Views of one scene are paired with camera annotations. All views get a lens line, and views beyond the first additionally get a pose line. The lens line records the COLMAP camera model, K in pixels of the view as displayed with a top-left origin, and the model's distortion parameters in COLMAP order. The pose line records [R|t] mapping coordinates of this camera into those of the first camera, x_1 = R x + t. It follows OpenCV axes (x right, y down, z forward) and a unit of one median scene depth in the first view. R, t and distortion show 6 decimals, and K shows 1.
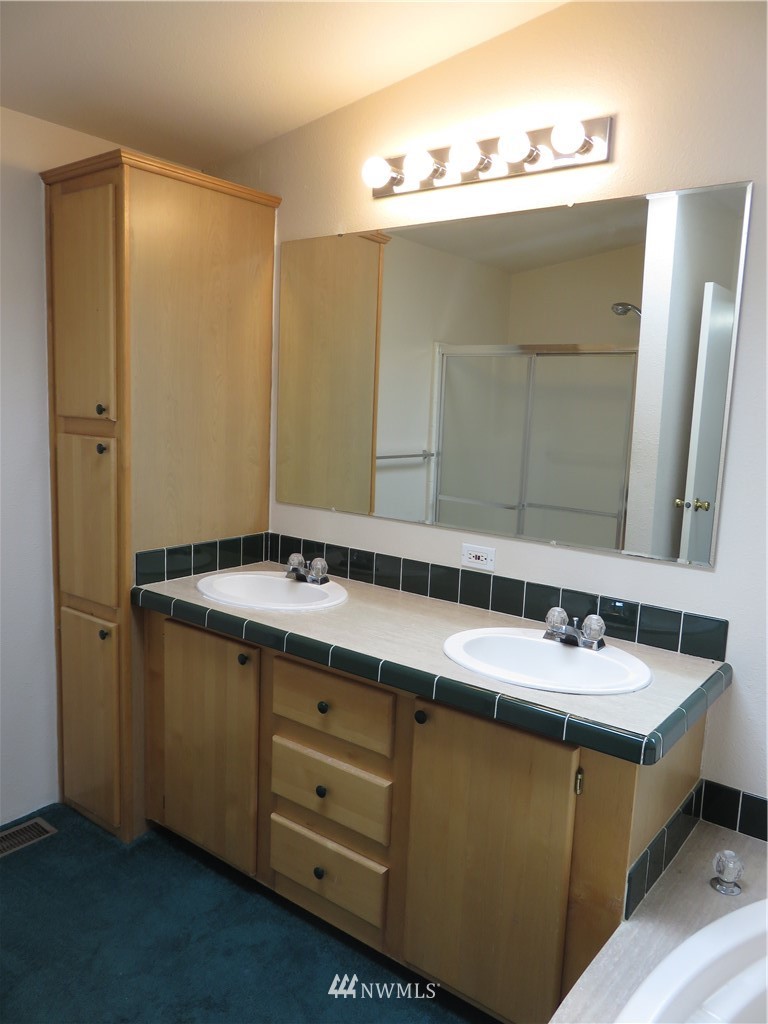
lens RADIAL K [[760.5, 0, 384.0], [0, 760.5, 512.0], [0, 0, 1]] dist [-0.010565, -0.001413]
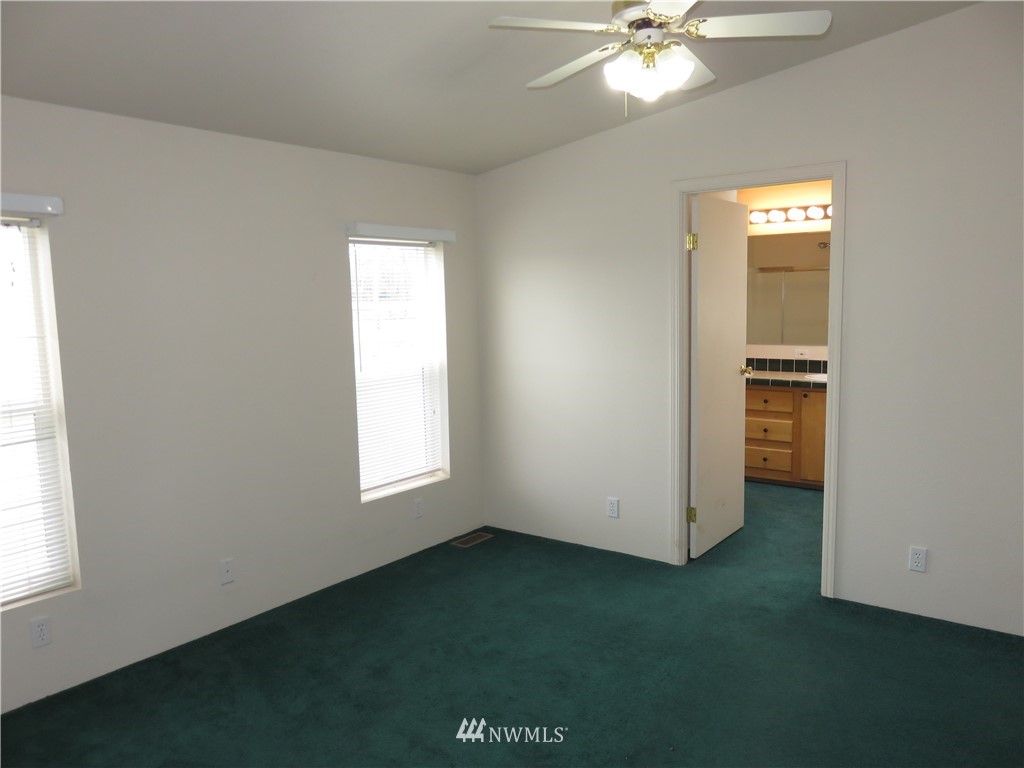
lens RADIAL K [[760.5, 0, 512.0], [0, 760.5, 384.0], [0, 0, 1]] dist [-0.010565, -0.001413]
pose [[0.998111, -0.058976, 0.017188, -1.016007], [0.059581, 0.997533, -0.037124, 0.213737], [-0.014956, 0.038078, 0.999163, -1.803944]]
